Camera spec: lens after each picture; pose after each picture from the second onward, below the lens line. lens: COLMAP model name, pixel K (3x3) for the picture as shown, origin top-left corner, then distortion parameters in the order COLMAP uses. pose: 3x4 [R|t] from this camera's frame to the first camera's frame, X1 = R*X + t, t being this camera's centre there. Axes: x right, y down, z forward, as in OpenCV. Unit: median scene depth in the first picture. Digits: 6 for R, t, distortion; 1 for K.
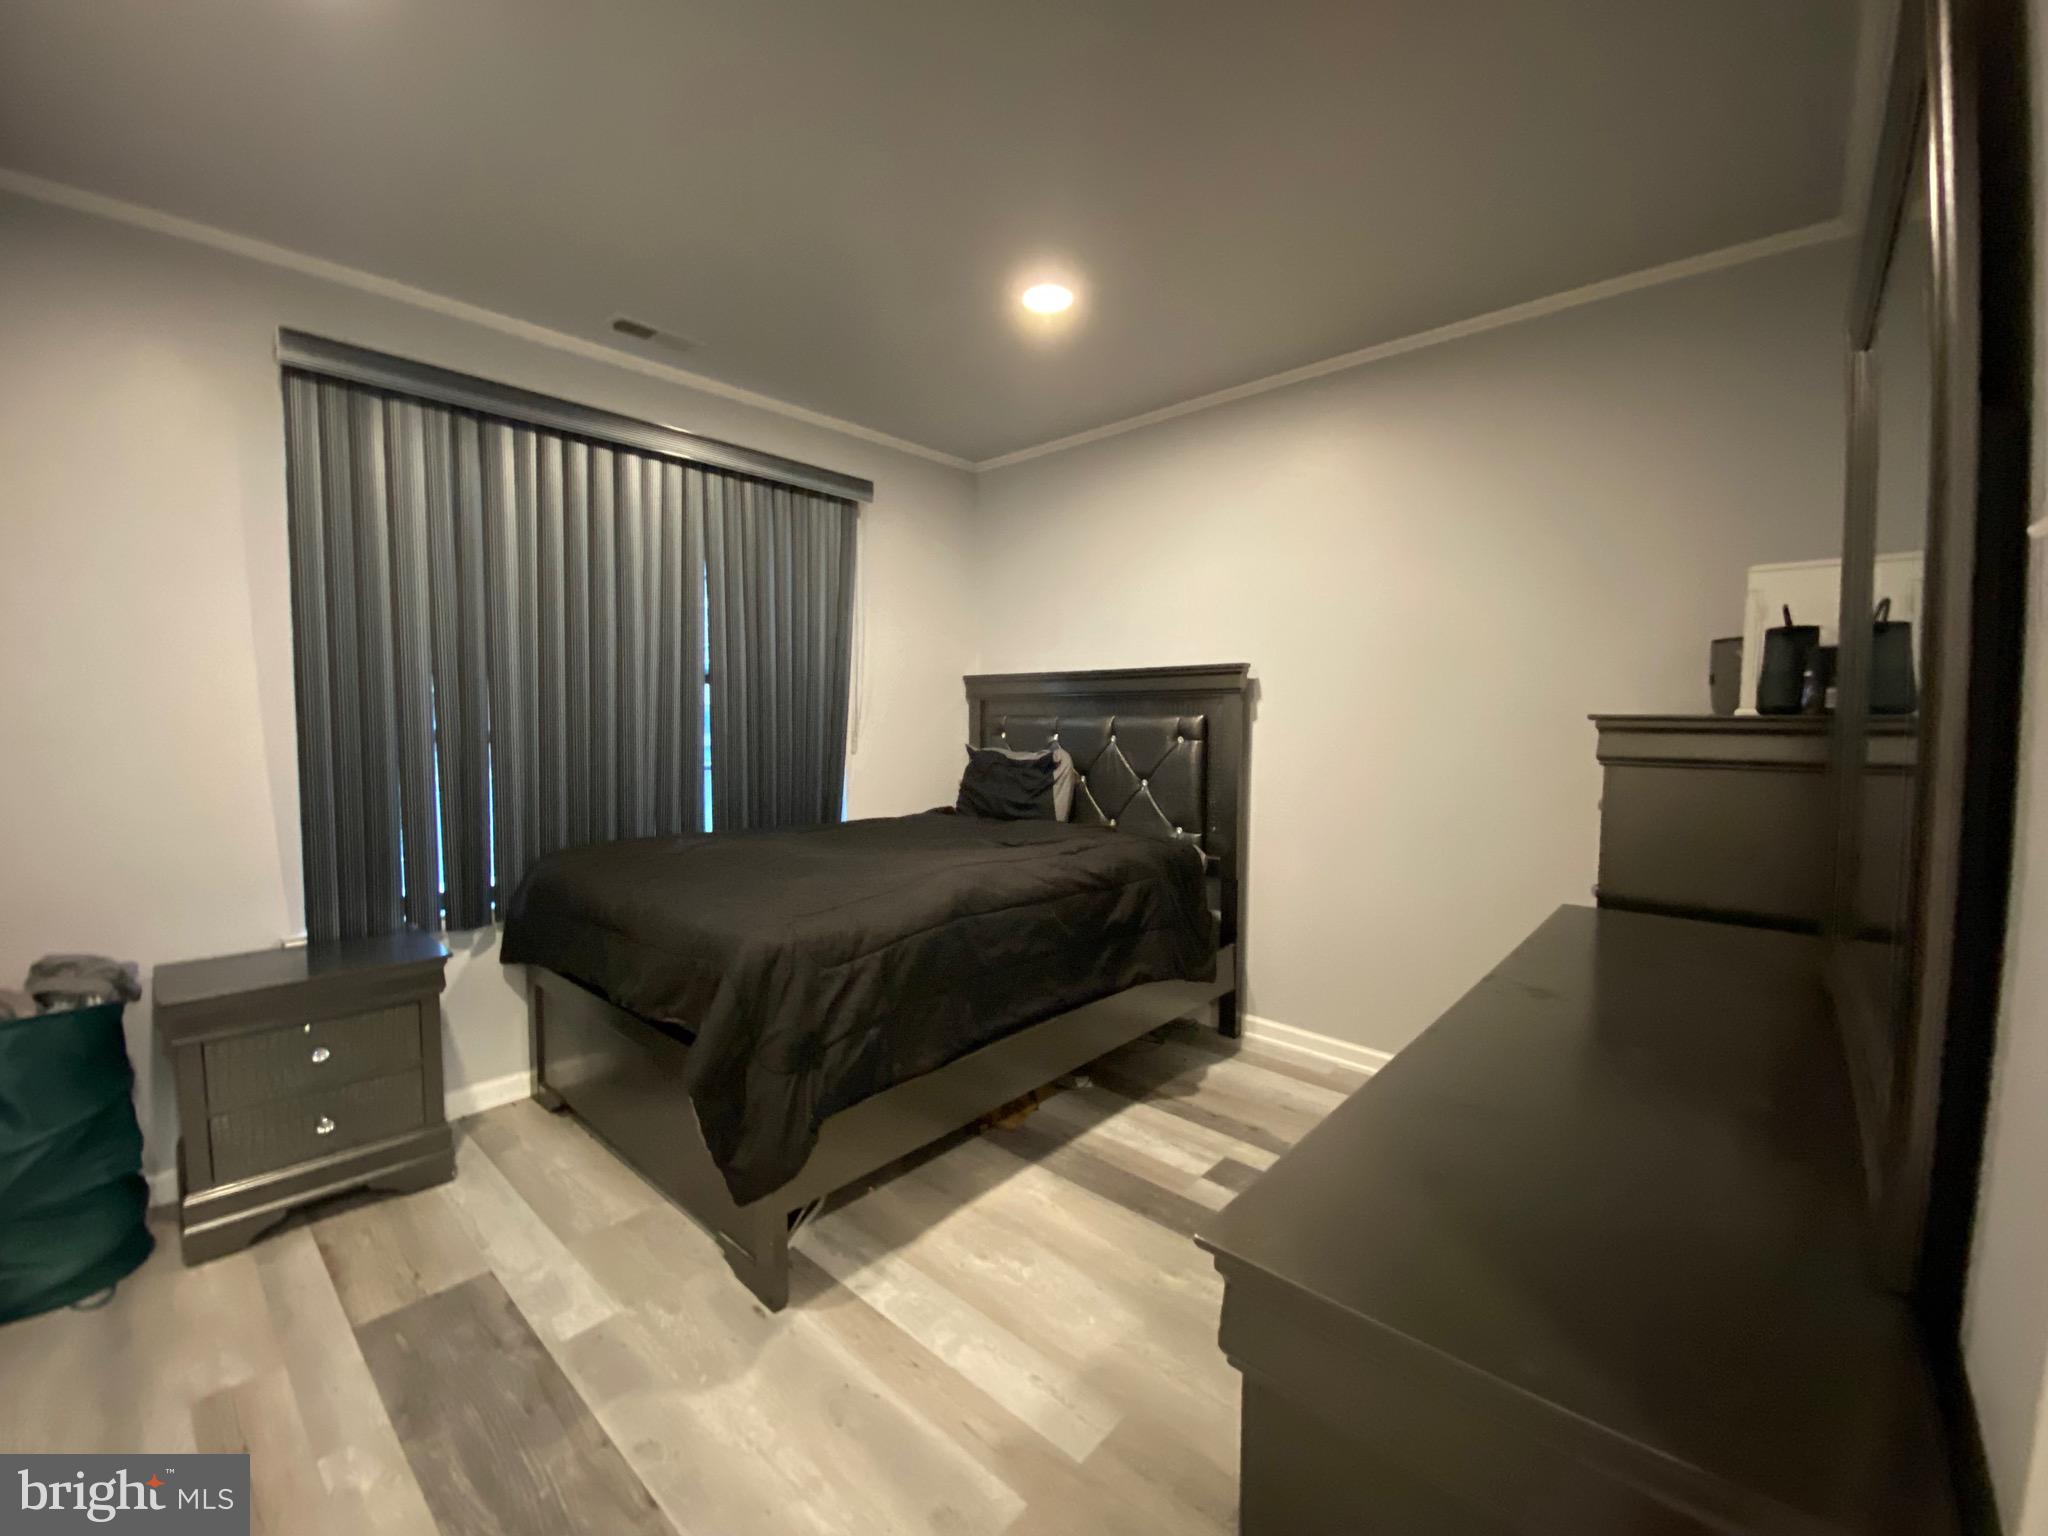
lens RADIAL K [[833.6, 0, 1030.2], [0, 833.6, 742.0], [0, 0, 1]] dist [0.000172, -0.000038]
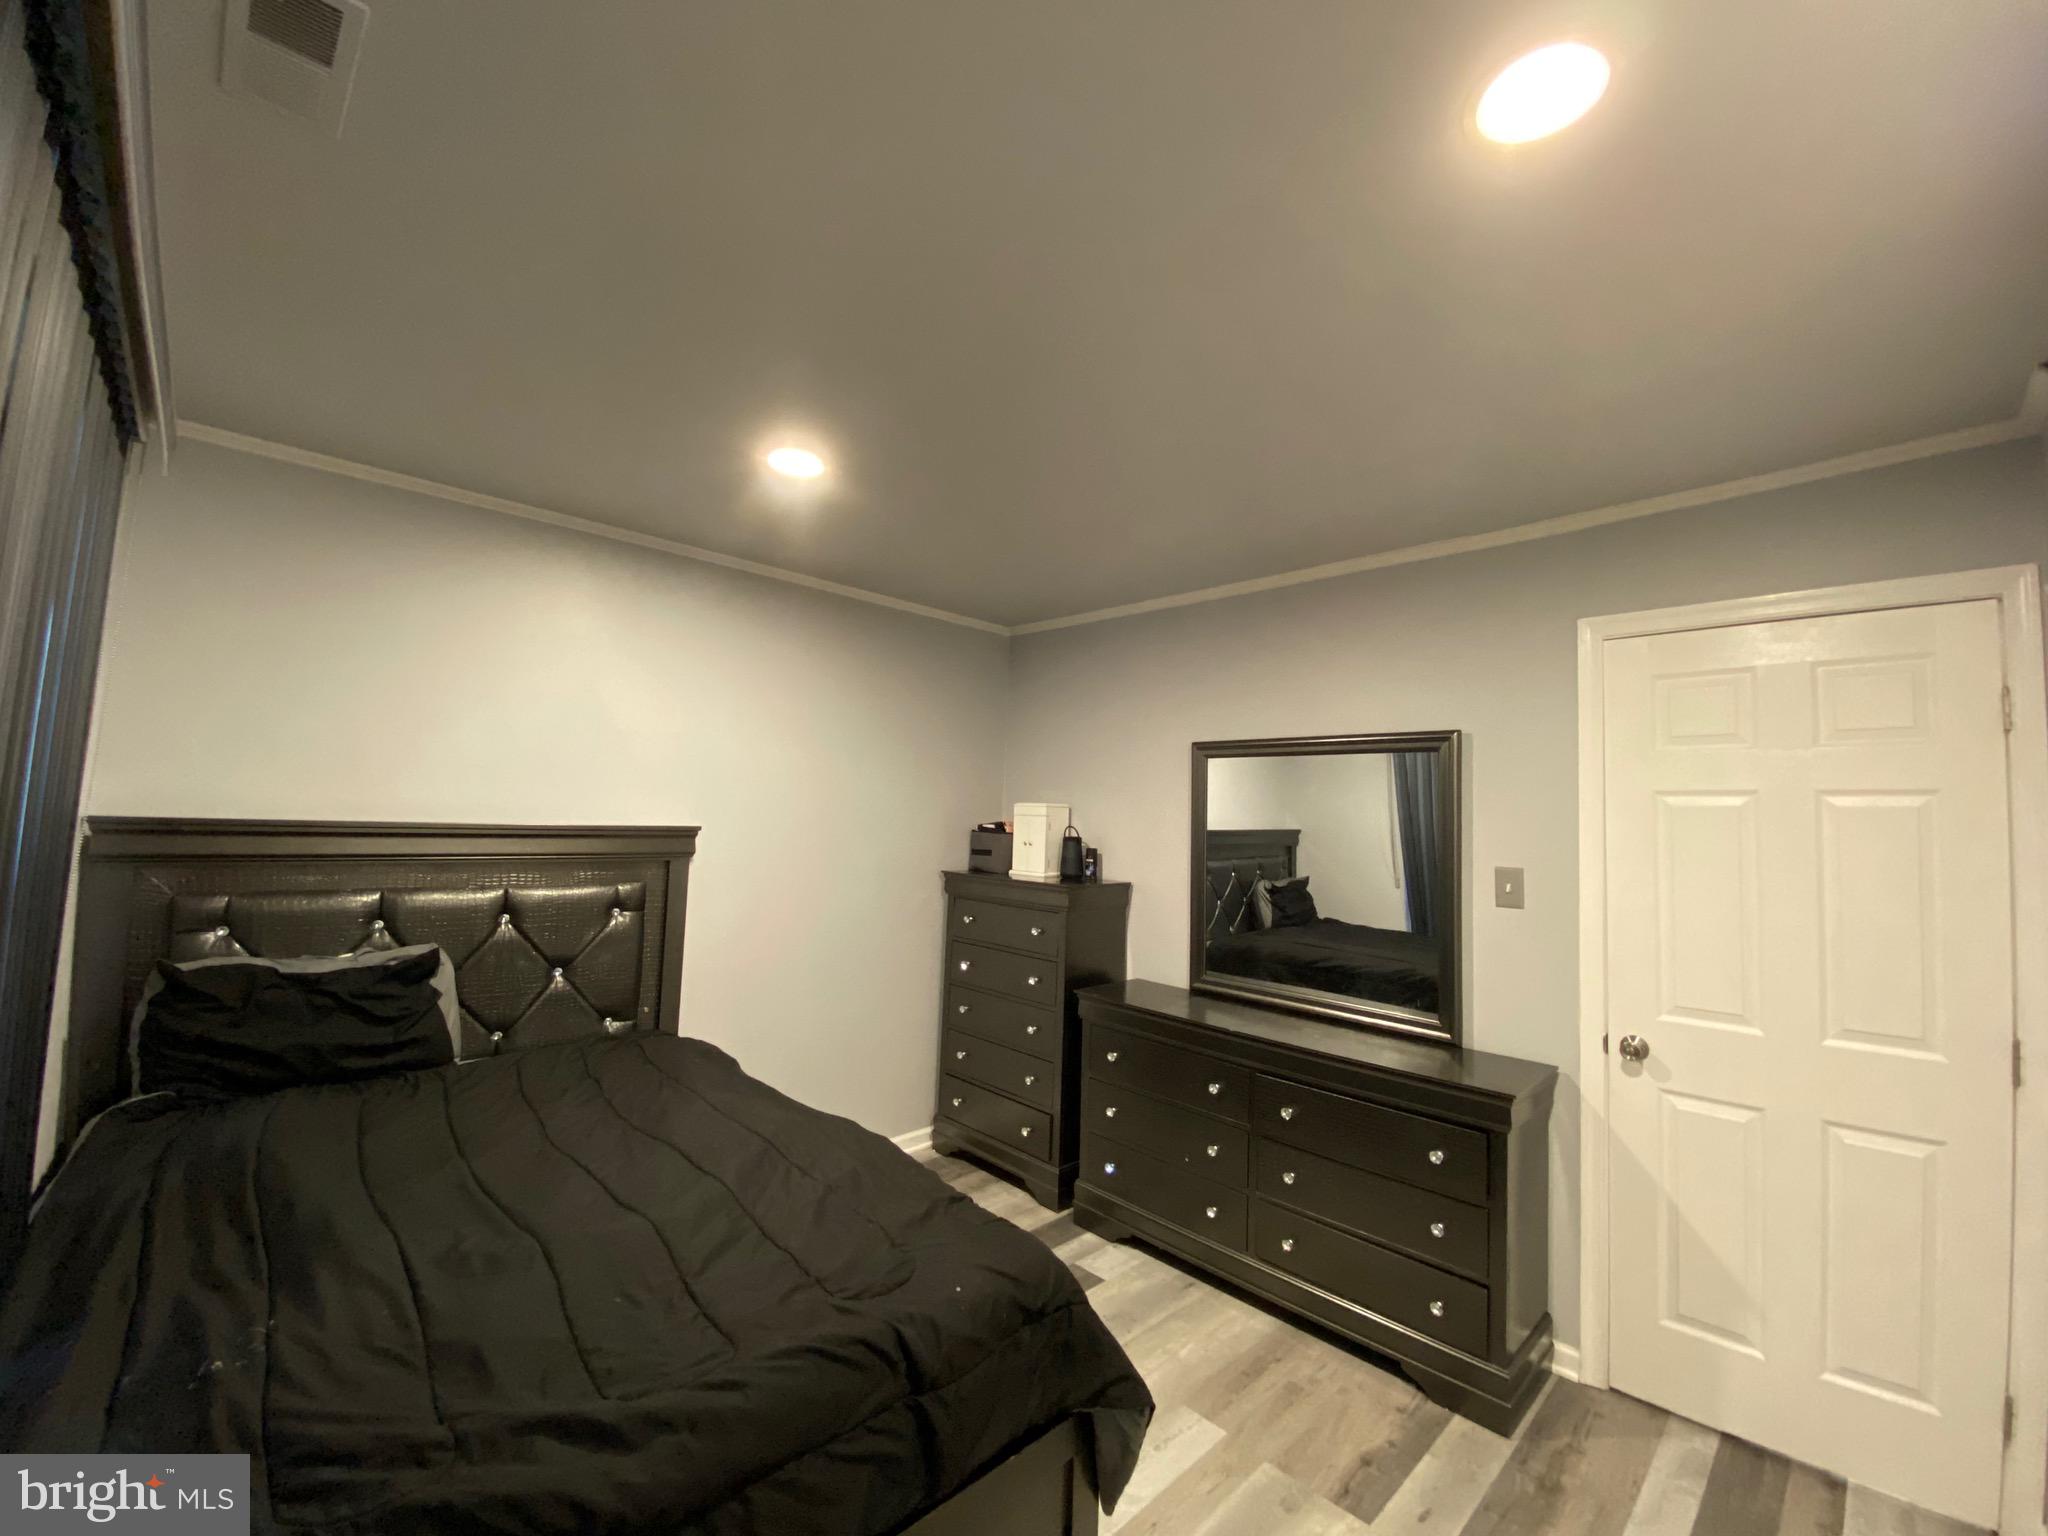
lens RADIAL K [[840.8, 0, 1016.2], [0, 840.8, 754.7], [0, 0, 1]] dist [0.023130, -0.015046]
pose [[0.070466, 0.082506, 0.994096, -0.664886], [0.004628, 0.996536, -0.083037, -0.089968], [-0.997503, 0.010452, 0.069840, 0.534163]]
